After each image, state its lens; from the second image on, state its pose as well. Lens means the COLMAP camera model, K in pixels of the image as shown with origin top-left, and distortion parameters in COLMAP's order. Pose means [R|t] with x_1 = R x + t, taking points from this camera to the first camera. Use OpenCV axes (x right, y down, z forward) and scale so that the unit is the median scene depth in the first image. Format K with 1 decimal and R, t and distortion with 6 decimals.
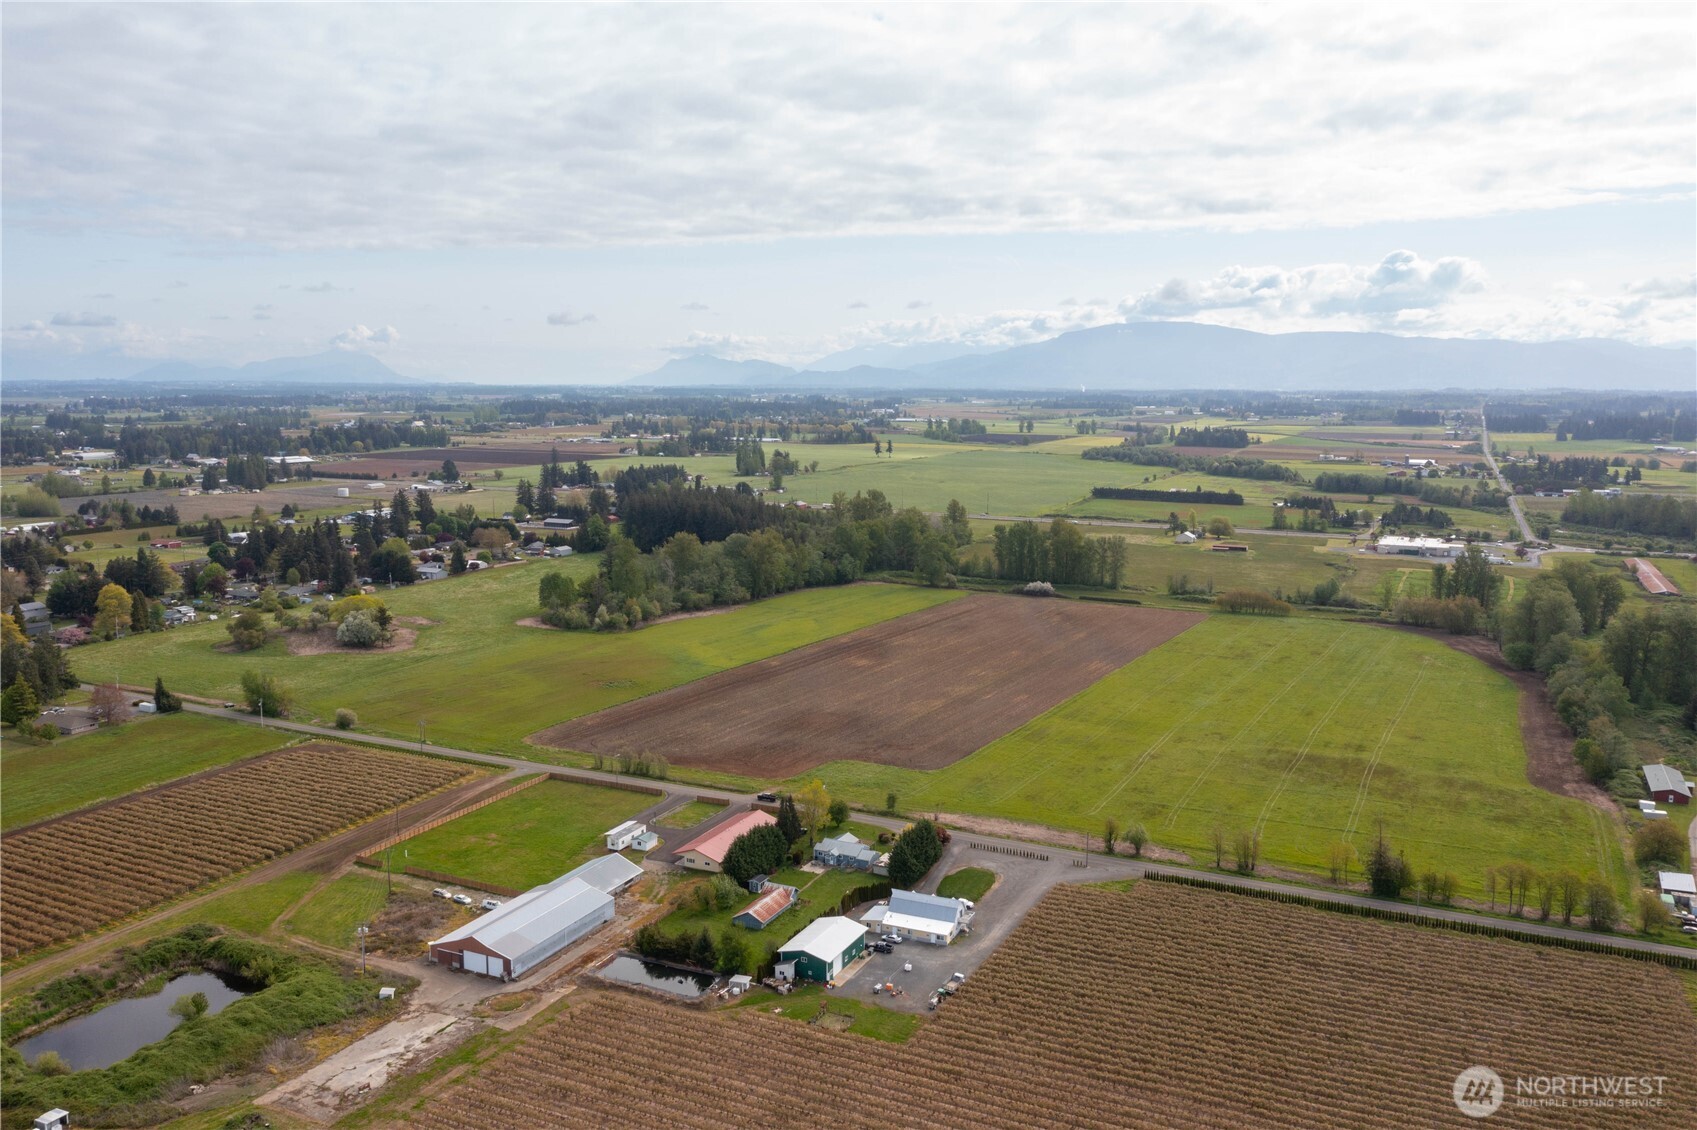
lens RADIAL K [[1336.9, 0, 848.5], [0, 1336.9, 565.0], [0, 0, 1]] dist [-0.018263, 0.001203]
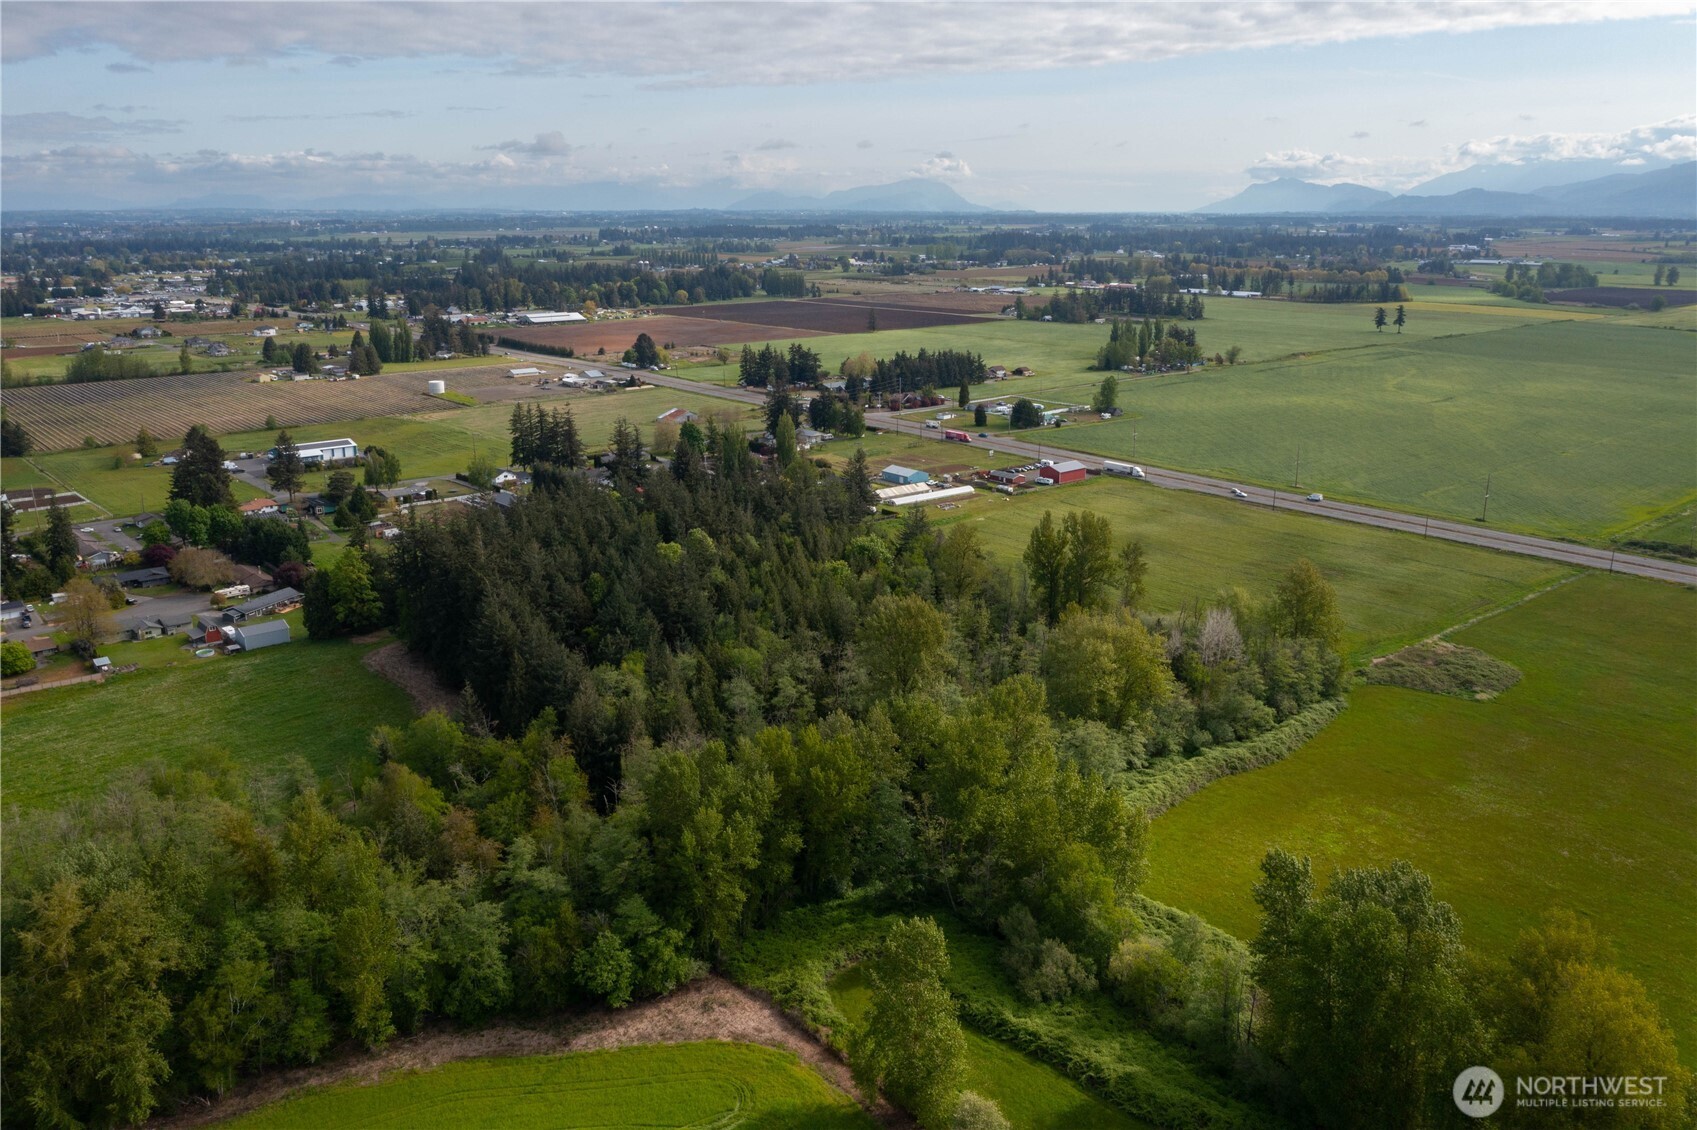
lens RADIAL K [[1346.4, 0, 851.1], [0, 1346.4, 499.5], [0, 0, 1]] dist [-0.023983, 0.006265]
pose [[0.912281, 0.079615, -0.401751, 0.076350], [-0.048599, 0.995037, 0.086829, -0.061791], [0.406670, -0.059688, 0.911623, 0.434862]]
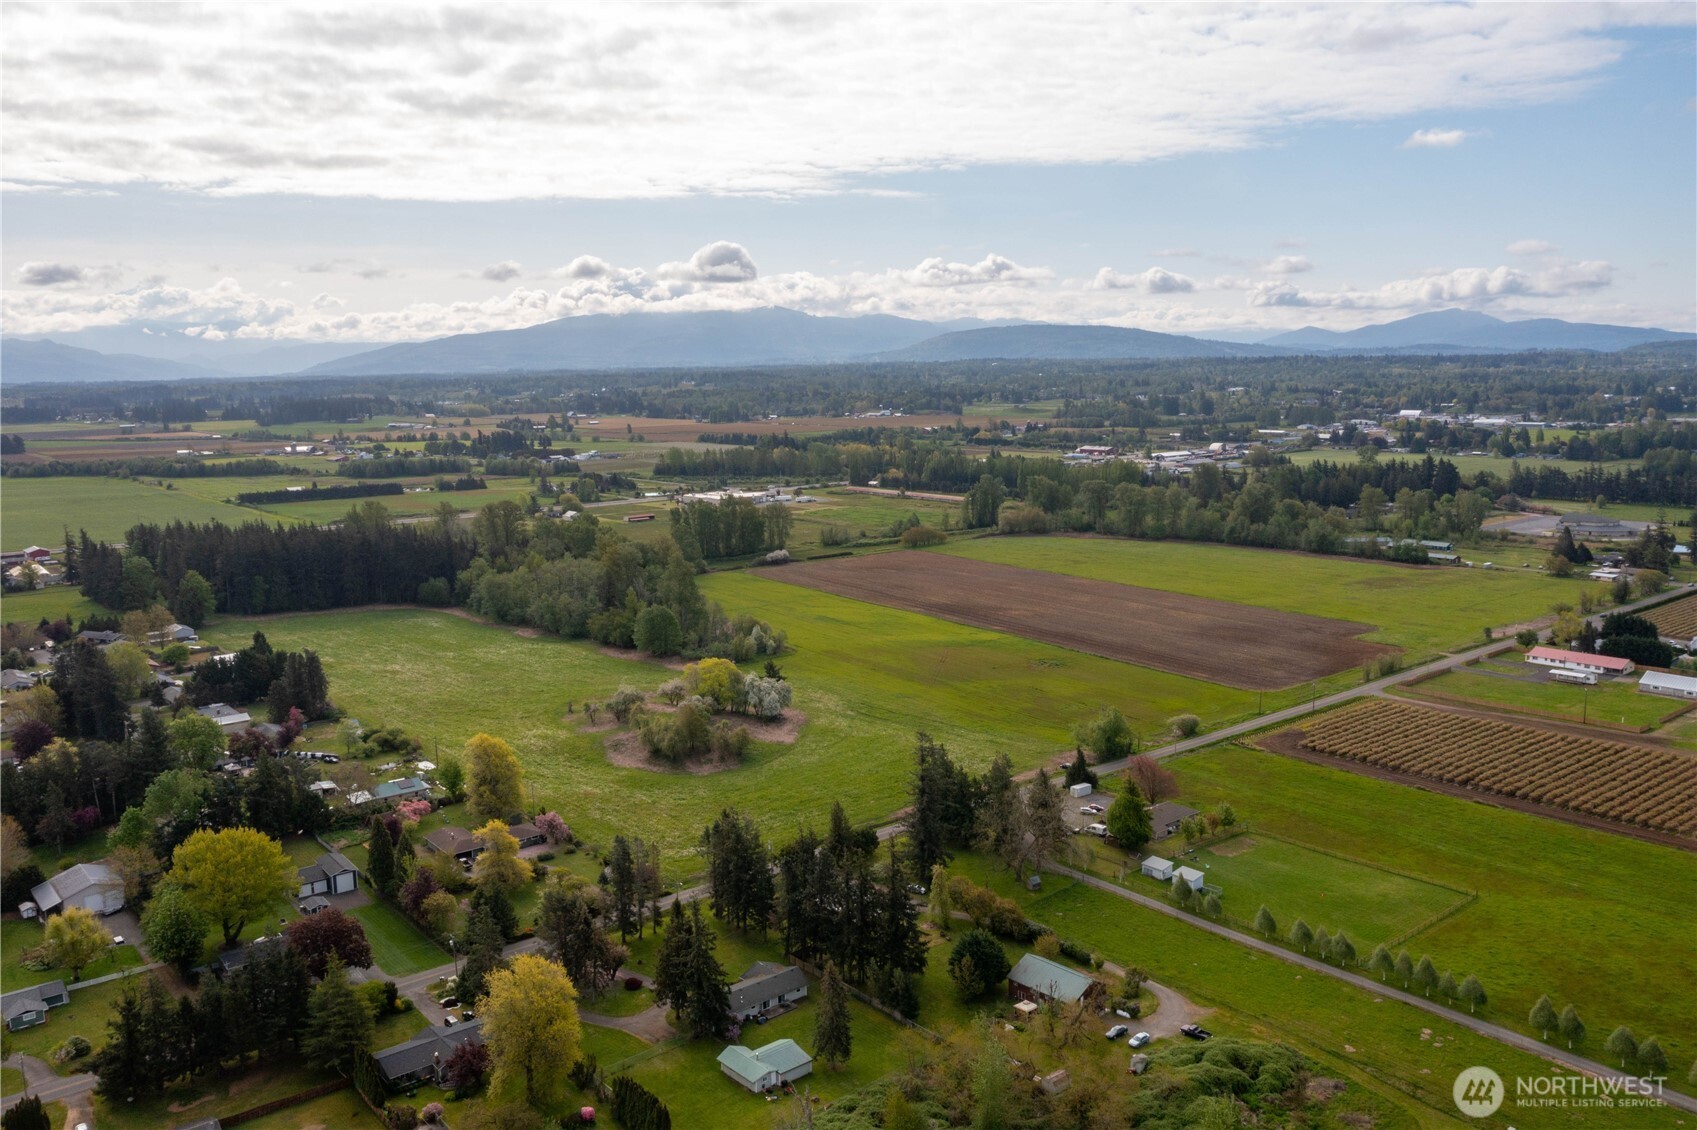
lens RADIAL K [[1343.6, 0, 846.9], [0, 1343.6, 530.6], [0, 0, 1]] dist [-0.015830, 0.001360]
pose [[0.434860, -0.126567, 0.891559, -0.416017], [0.145907, 0.986894, 0.068935, -0.036482], [-0.888599, 0.100108, 0.447628, 0.251507]]
